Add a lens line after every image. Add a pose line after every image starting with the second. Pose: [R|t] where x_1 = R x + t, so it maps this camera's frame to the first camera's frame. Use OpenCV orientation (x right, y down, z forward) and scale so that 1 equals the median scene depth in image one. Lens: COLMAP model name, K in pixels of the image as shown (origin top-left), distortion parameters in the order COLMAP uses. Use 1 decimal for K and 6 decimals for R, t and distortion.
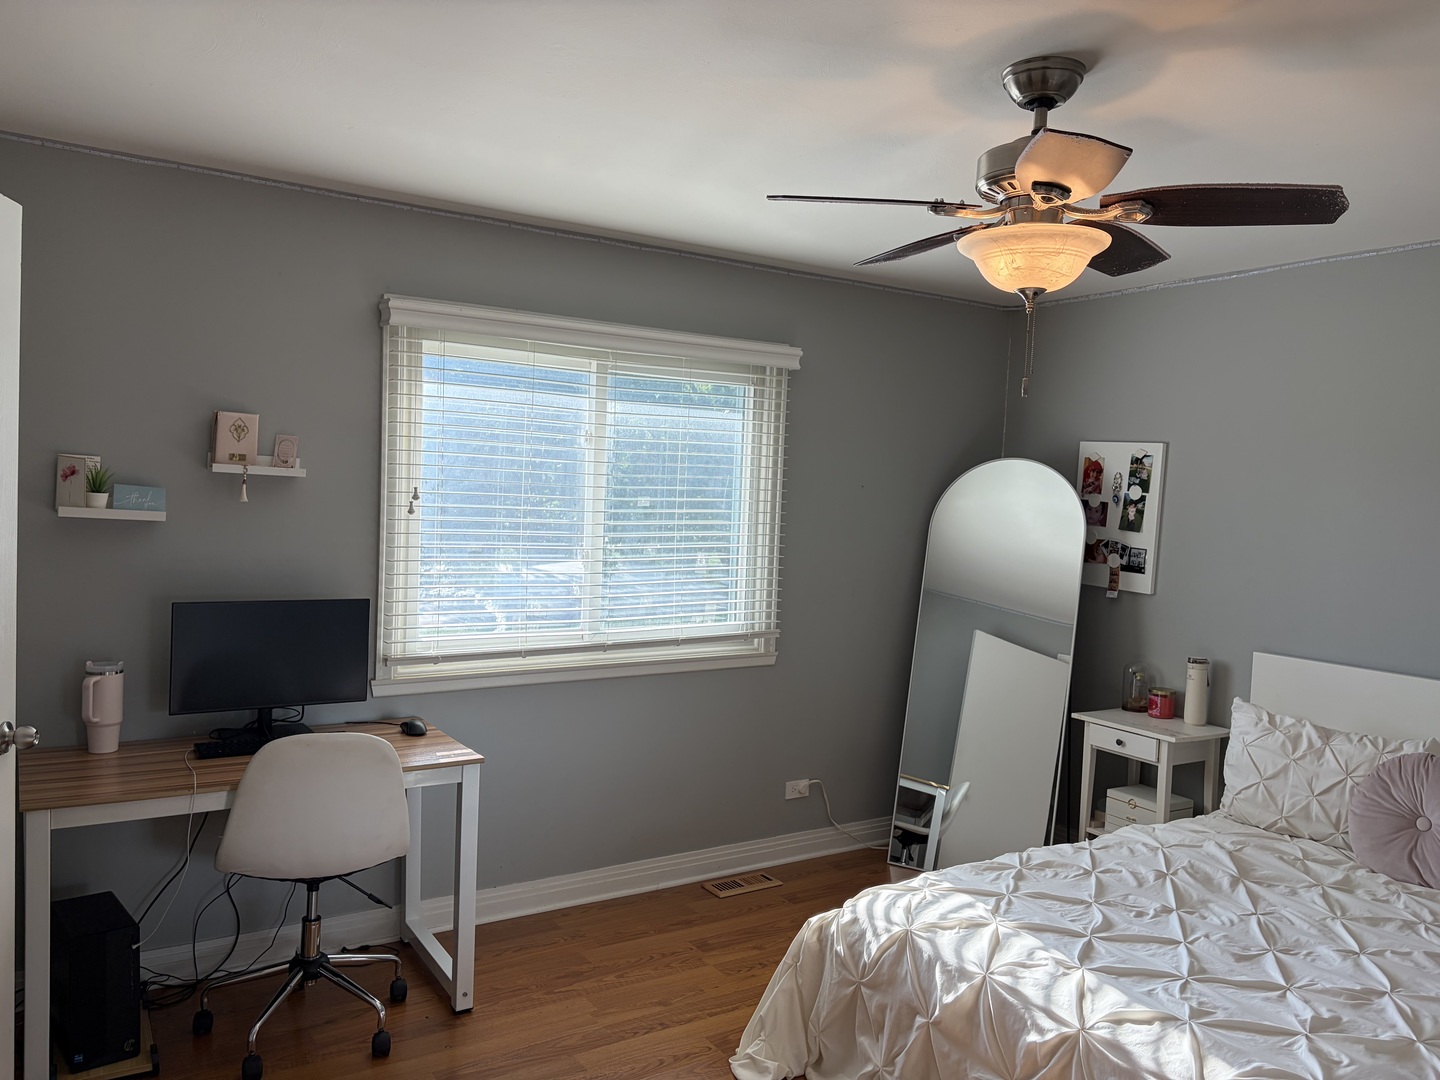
lens RADIAL K [[1084.7, 0, 727.1], [0, 1084.7, 548.0], [0, 0, 1]] dist [0.076787, -0.079892]
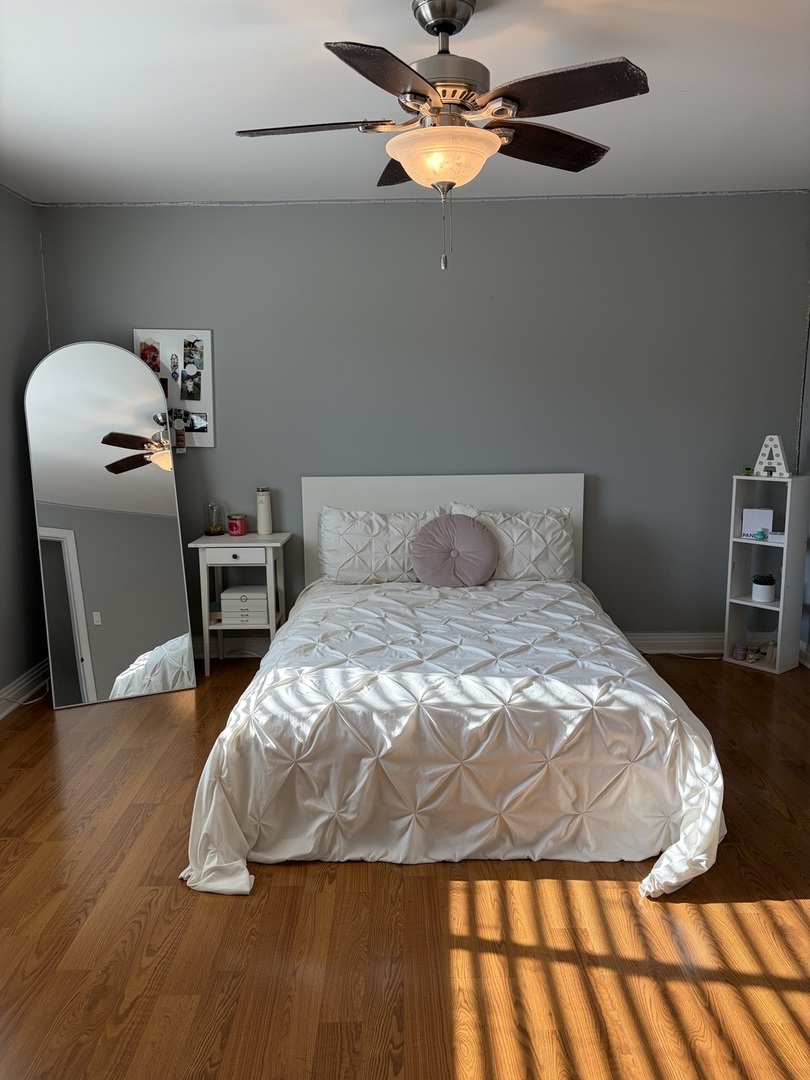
lens RADIAL K [[813.5, 0, 403.9], [0, 813.5, 538.5], [0, 0, 1]] dist [0.076787, -0.079892]
pose [[0.549989, -0.177611, 0.816068, -0.431149], [0.078536, 0.983794, 0.161187, 0.012654], [-0.831471, -0.024560, 0.555025, 0.337067]]
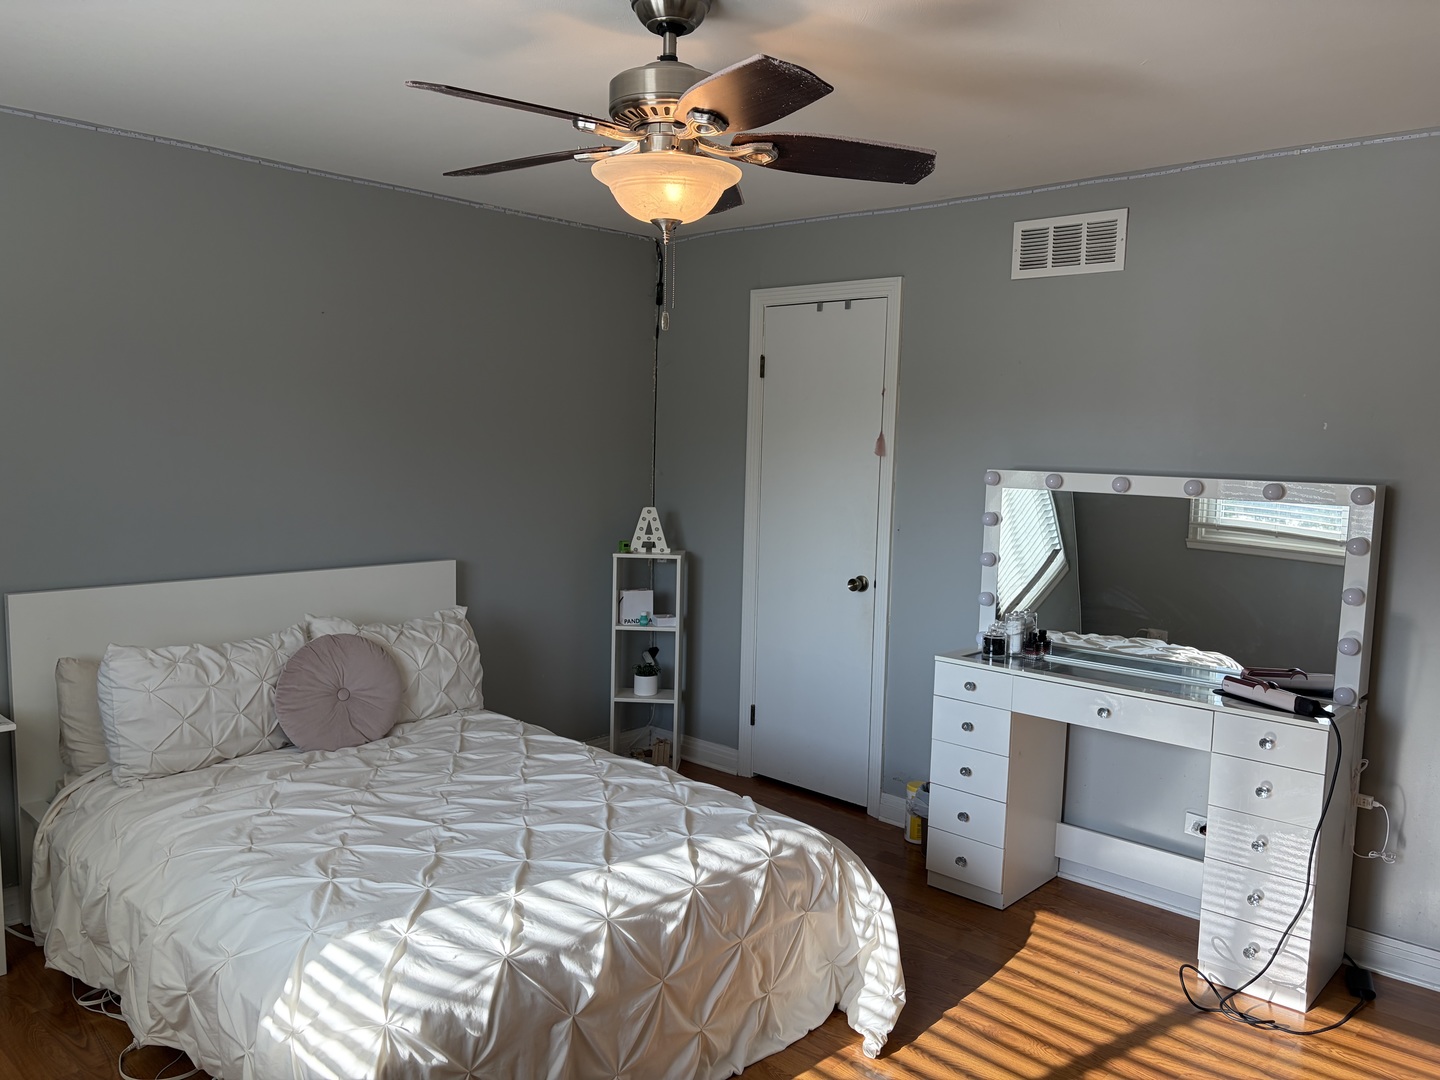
lens RADIAL K [[1084.7, 0, 716.9], [0, 1084.7, 553.3], [0, 0, 1]] dist [0.076787, -0.079892]
pose [[-0.241139, -0.152308, 0.958465, -0.507541], [0.017252, 0.986779, 0.161148, -0.069253], [-0.970337, 0.055395, -0.235323, 0.836340]]
